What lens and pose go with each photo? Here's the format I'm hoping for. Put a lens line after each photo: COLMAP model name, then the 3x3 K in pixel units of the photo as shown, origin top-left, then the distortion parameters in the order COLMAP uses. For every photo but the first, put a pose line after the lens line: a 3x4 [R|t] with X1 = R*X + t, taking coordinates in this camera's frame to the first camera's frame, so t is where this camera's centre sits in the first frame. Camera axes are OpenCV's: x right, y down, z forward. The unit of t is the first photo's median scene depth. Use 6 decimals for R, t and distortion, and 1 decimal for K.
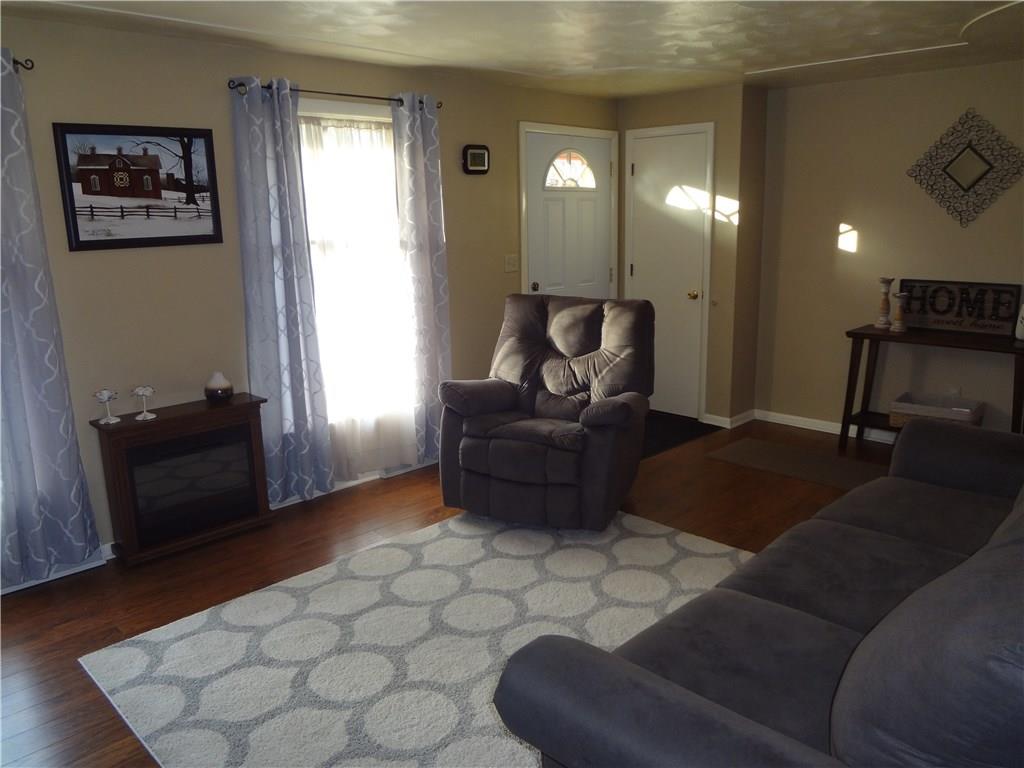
lens RADIAL K [[759.1, 0, 512.0], [0, 759.1, 384.0], [0, 0, 1]] dist [-0.064273, 0.020568]
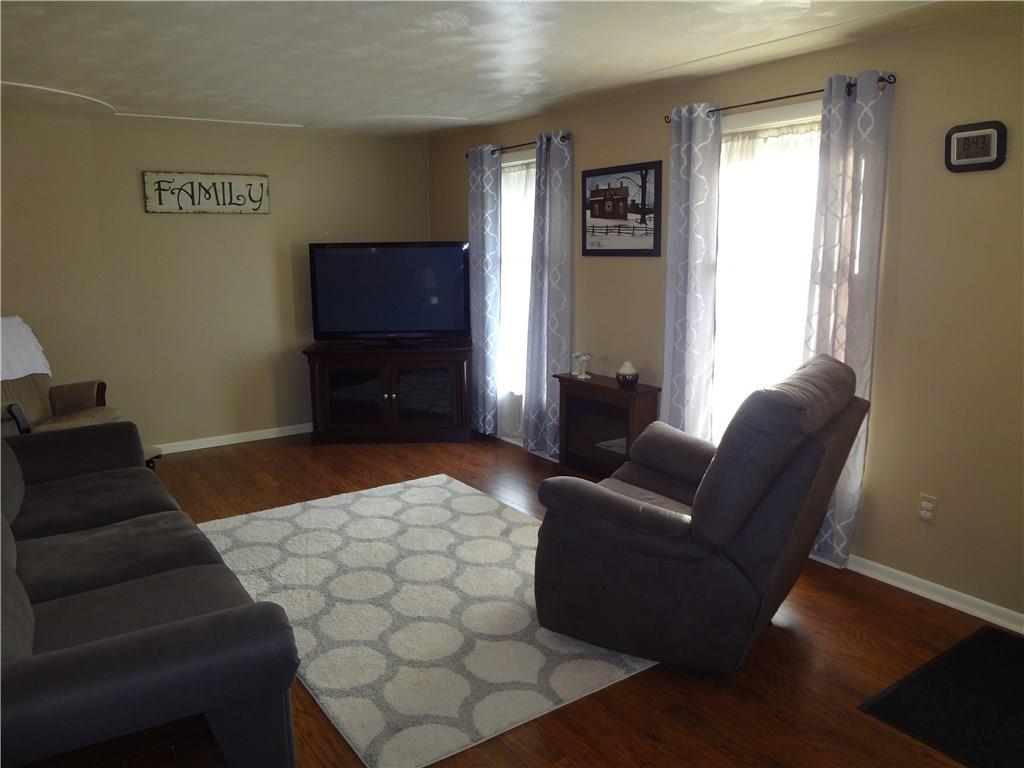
lens RADIAL K [[759.1, 0, 512.0], [0, 759.1, 384.0], [0, 0, 1]] dist [-0.064273, 0.020568]
pose [[-0.182706, 0.203194, -0.961941, 0.883287], [-0.199103, 0.950490, 0.238591, -0.250094], [0.962796, 0.235117, -0.133203, 1.047601]]
